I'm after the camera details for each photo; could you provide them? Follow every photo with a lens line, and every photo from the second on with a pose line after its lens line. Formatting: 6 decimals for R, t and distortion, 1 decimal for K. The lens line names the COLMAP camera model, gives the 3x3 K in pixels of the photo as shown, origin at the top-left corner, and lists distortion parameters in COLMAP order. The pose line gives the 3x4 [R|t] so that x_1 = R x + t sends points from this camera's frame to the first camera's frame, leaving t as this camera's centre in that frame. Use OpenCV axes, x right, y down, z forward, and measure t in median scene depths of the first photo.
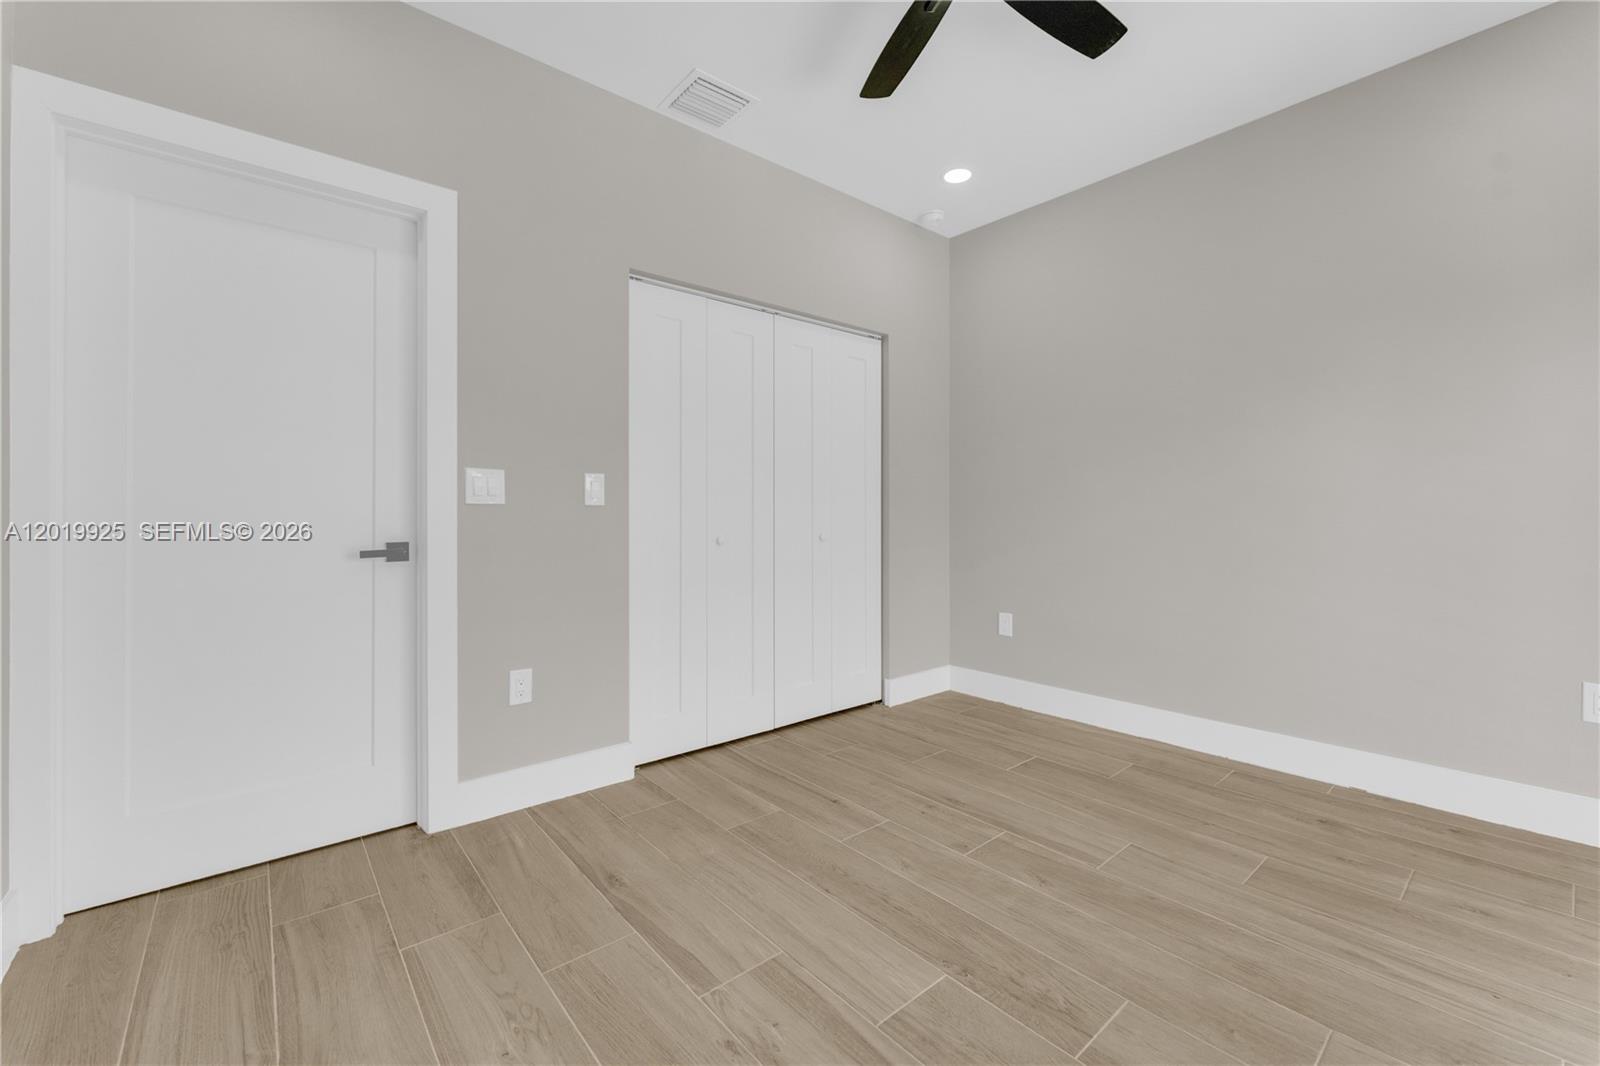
lens RADIAL K [[658.4, 0, 808.3], [0, 658.4, 524.1], [0, 0, 1]] dist [-0.000010, -0.001059]
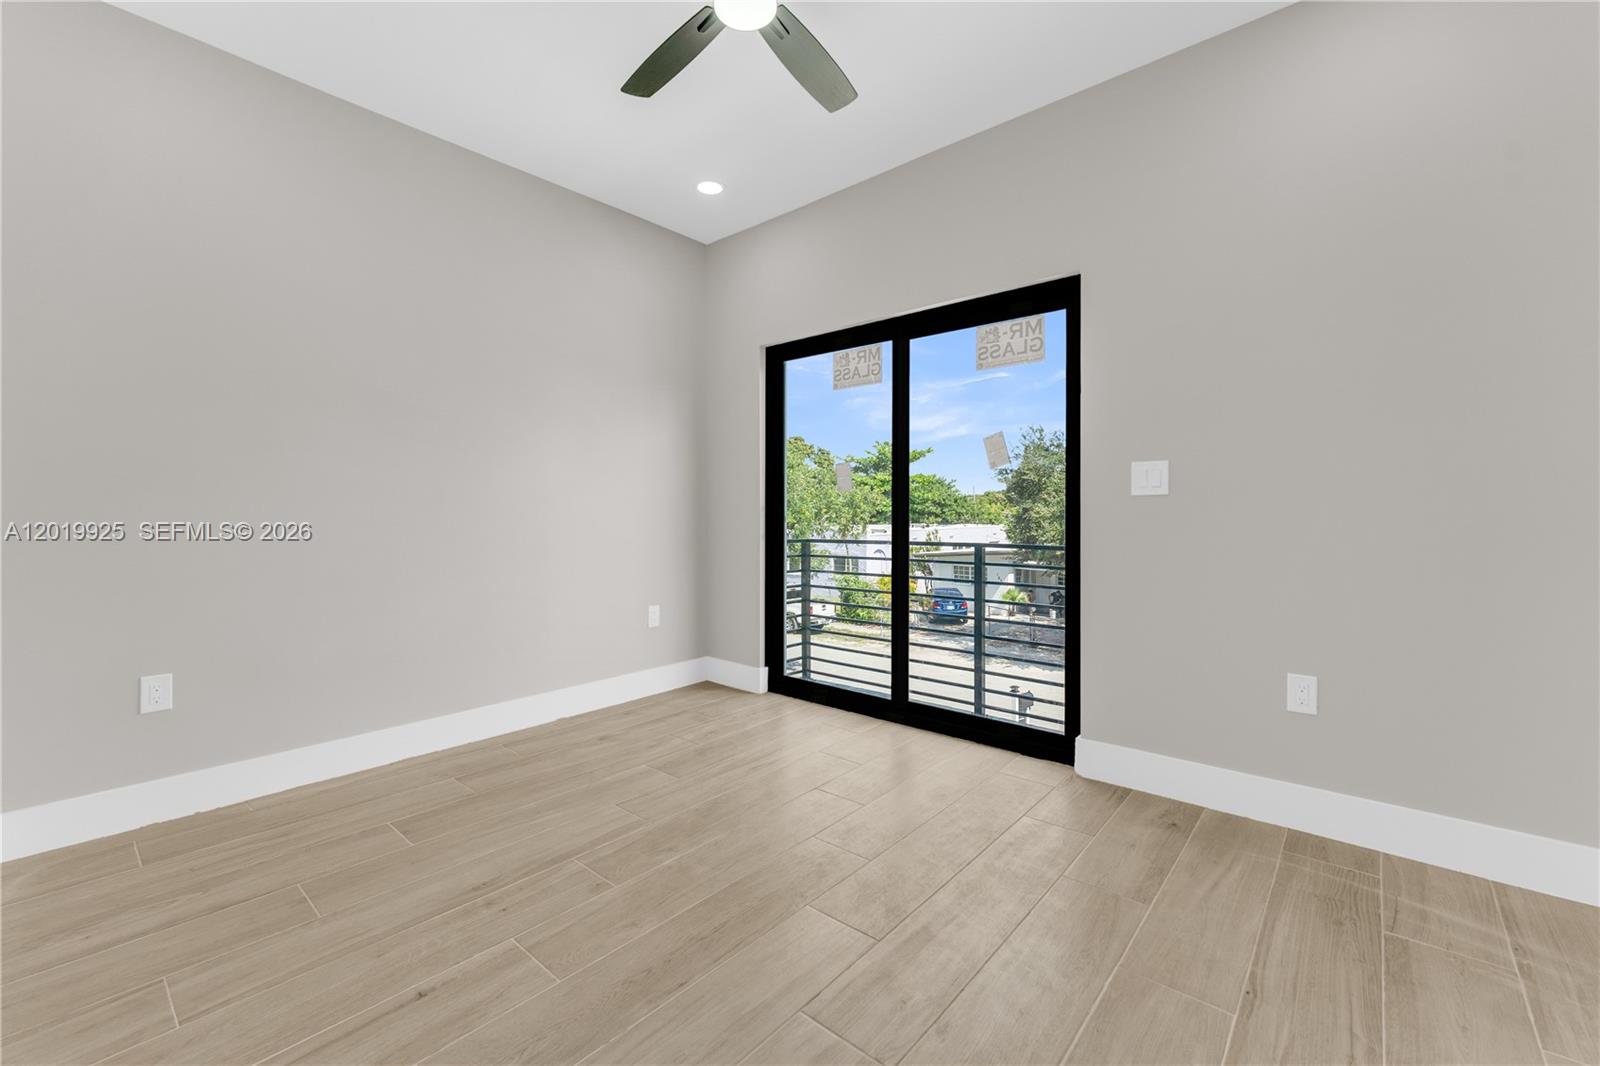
lens RADIAL K [[658.4, 0, 813.3], [0, 658.4, 519.1], [0, 0, 1]] dist [-0.000010, -0.001059]
pose [[-0.149325, -0.006514, 0.988767, -0.591648], [0.020348, 0.999746, 0.009659, -0.003187], [-0.988579, 0.021562, -0.149155, 0.732449]]
